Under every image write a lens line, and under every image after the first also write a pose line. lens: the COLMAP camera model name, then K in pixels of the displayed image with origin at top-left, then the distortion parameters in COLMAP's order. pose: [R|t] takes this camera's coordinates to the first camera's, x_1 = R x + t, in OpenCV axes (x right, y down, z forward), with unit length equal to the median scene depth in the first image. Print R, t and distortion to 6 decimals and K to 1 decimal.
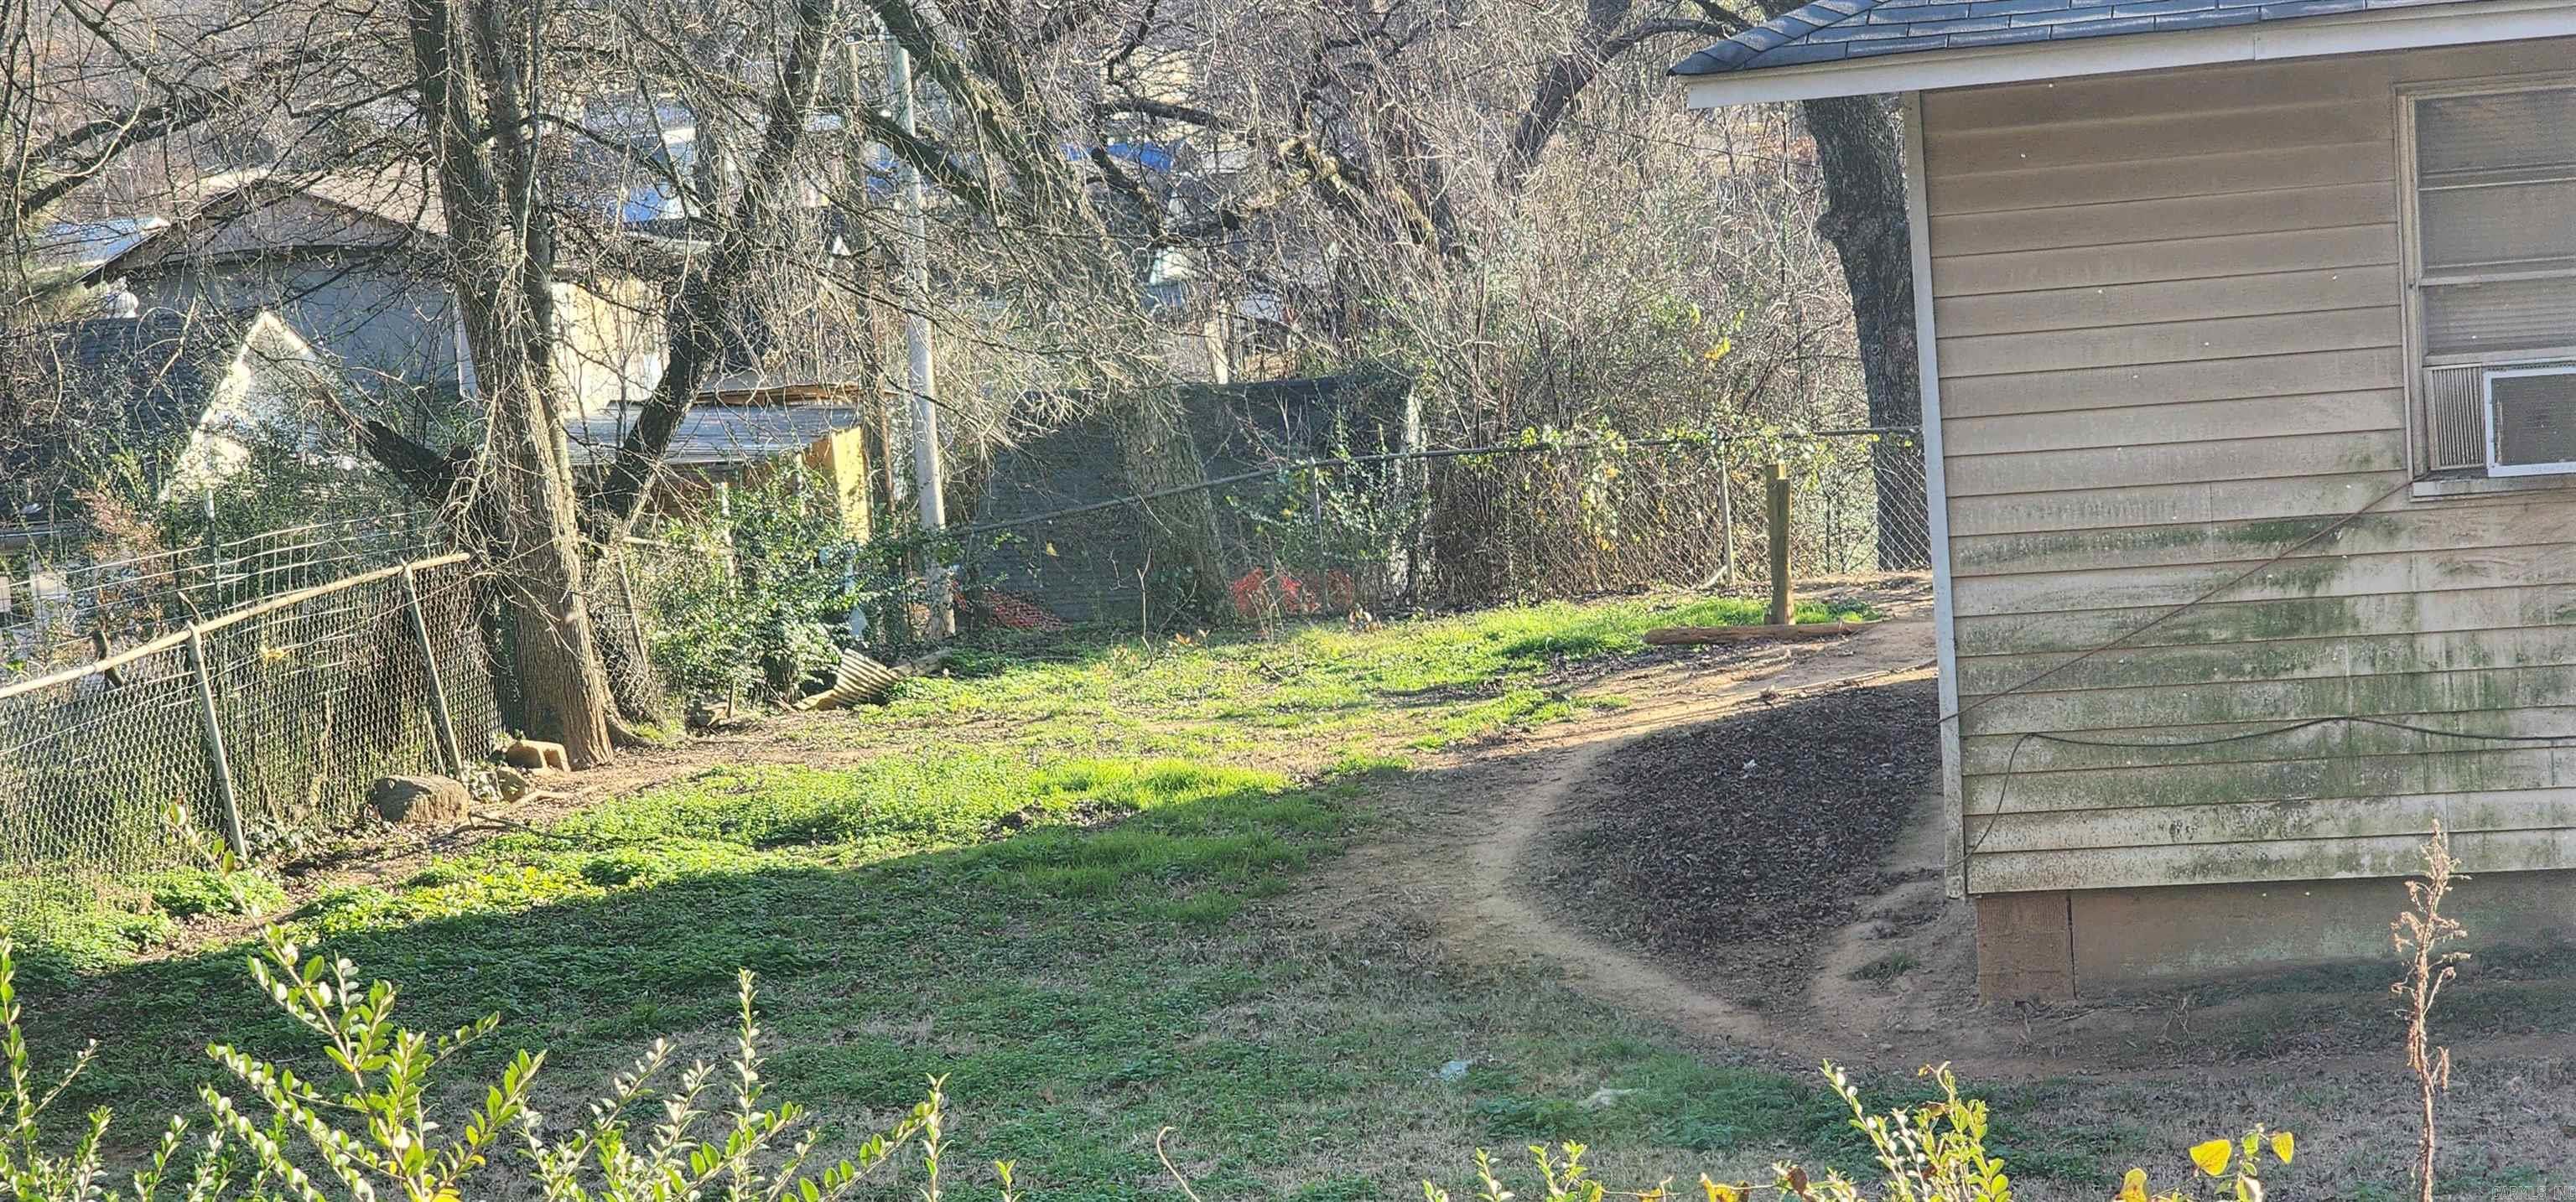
lens RADIAL K [[4925.3, 0, 1294.2], [0, 4925.3, 607.2], [0, 0, 1]] dist [0.003061, 0.000000]
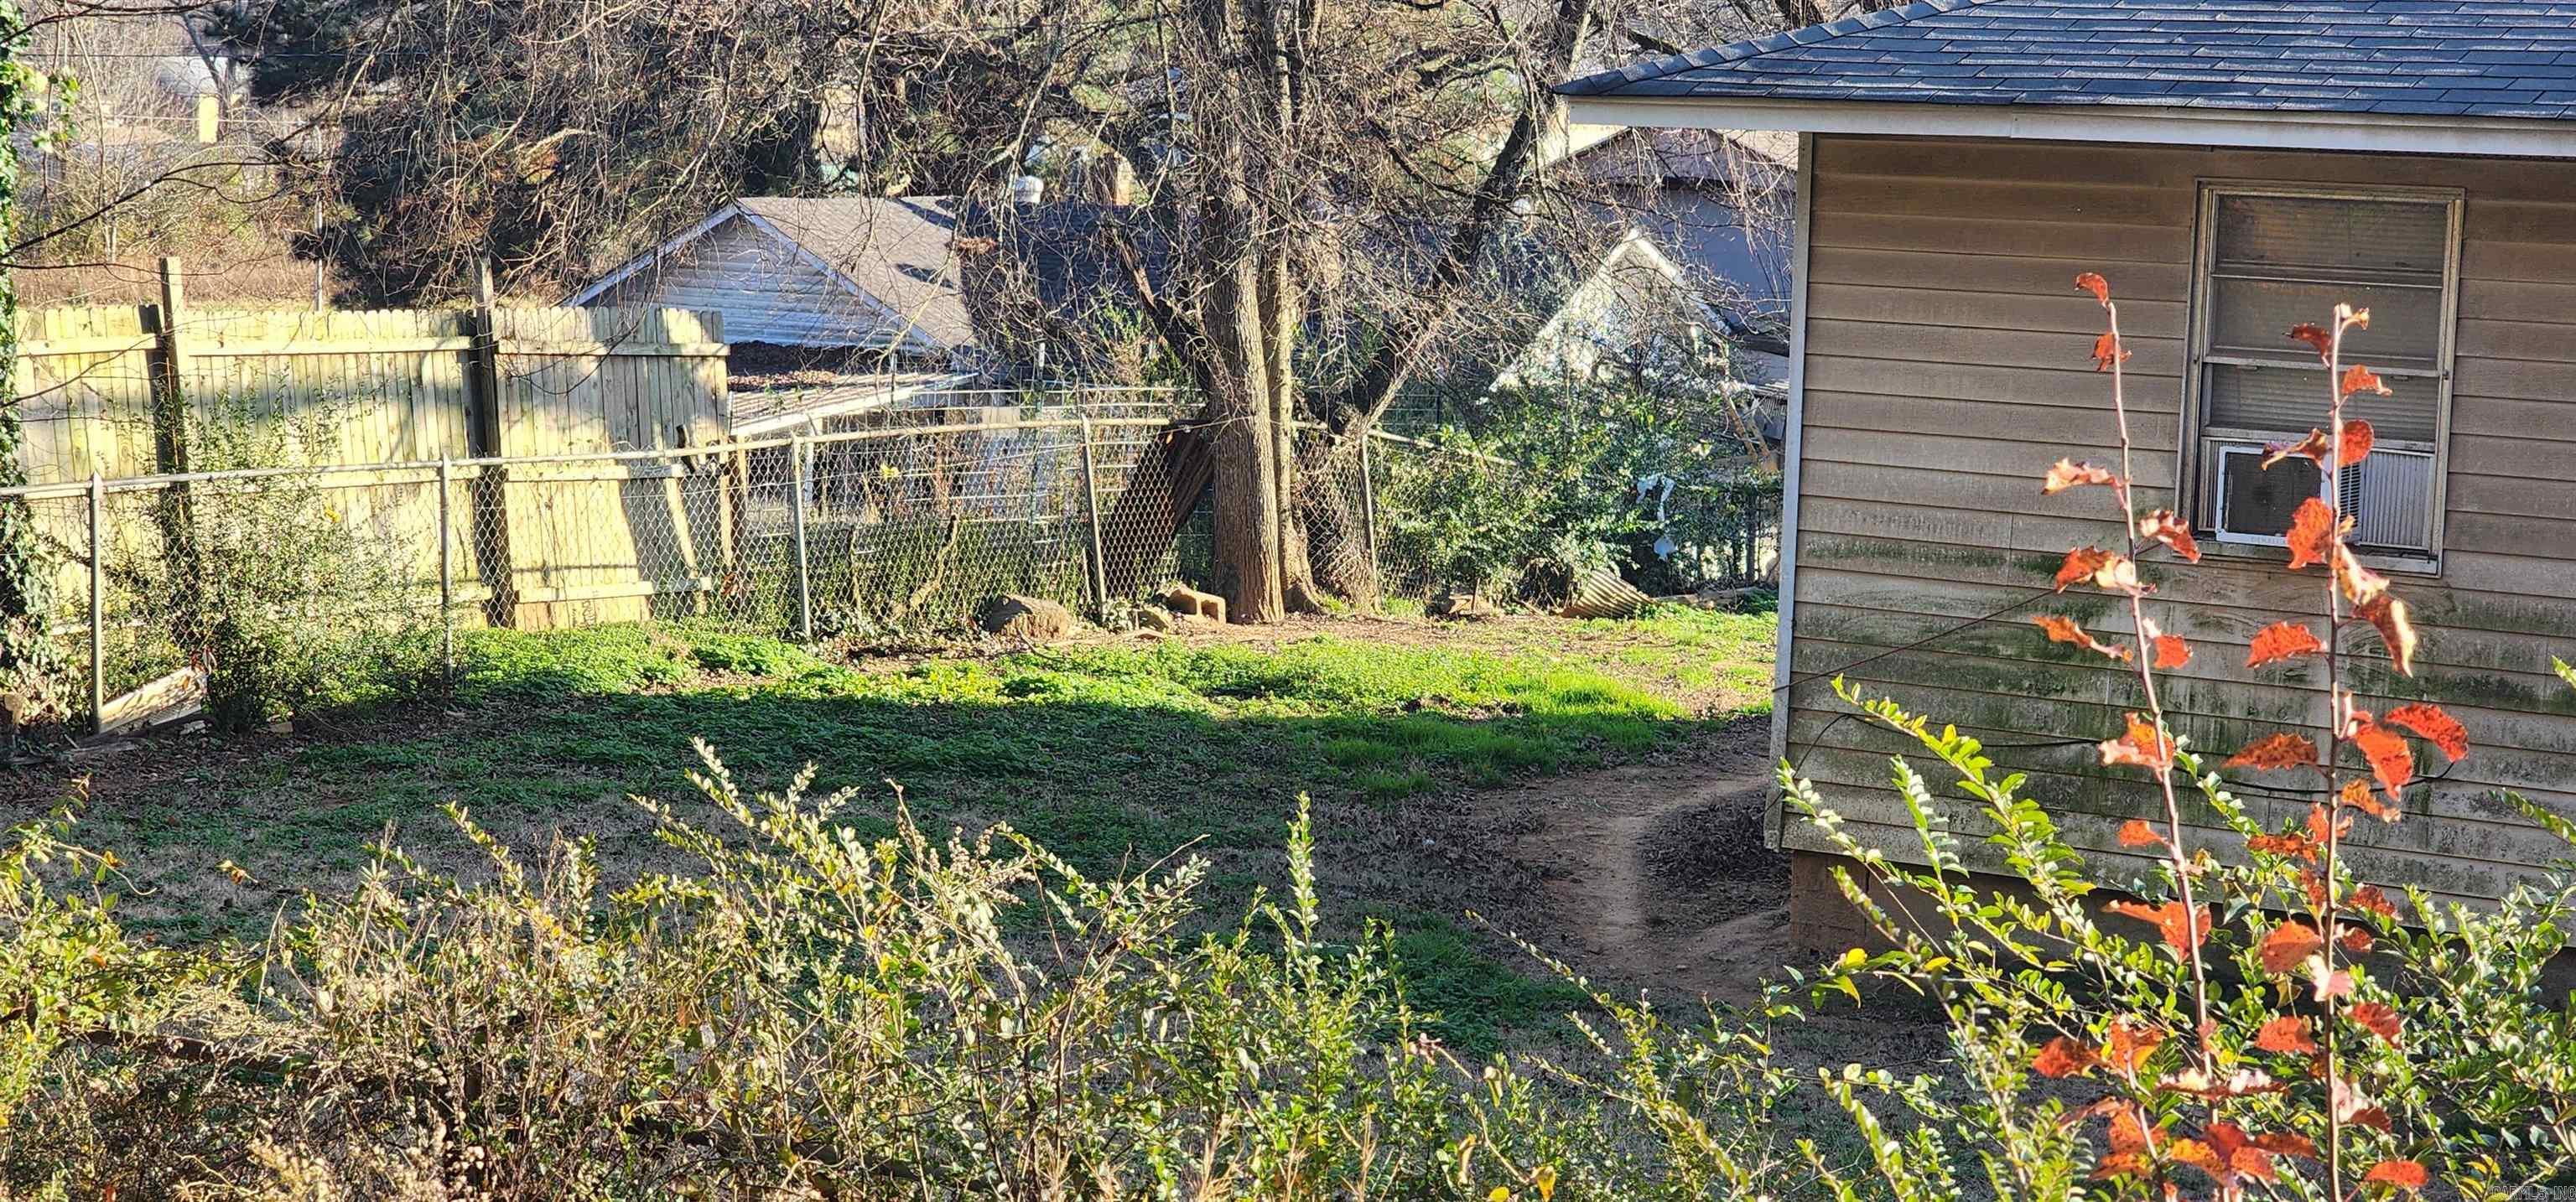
lens RADIAL K [[4925.3, 0, 1289.6], [0, 4925.3, 597.3], [0, 0, 1]] dist [0.003061, 0.000000]
pose [[0.933941, 0.150441, -0.324224, 0.395153], [-0.148236, 0.988446, 0.031644, -0.017575], [0.325238, 0.018508, 0.945451, -0.105049]]
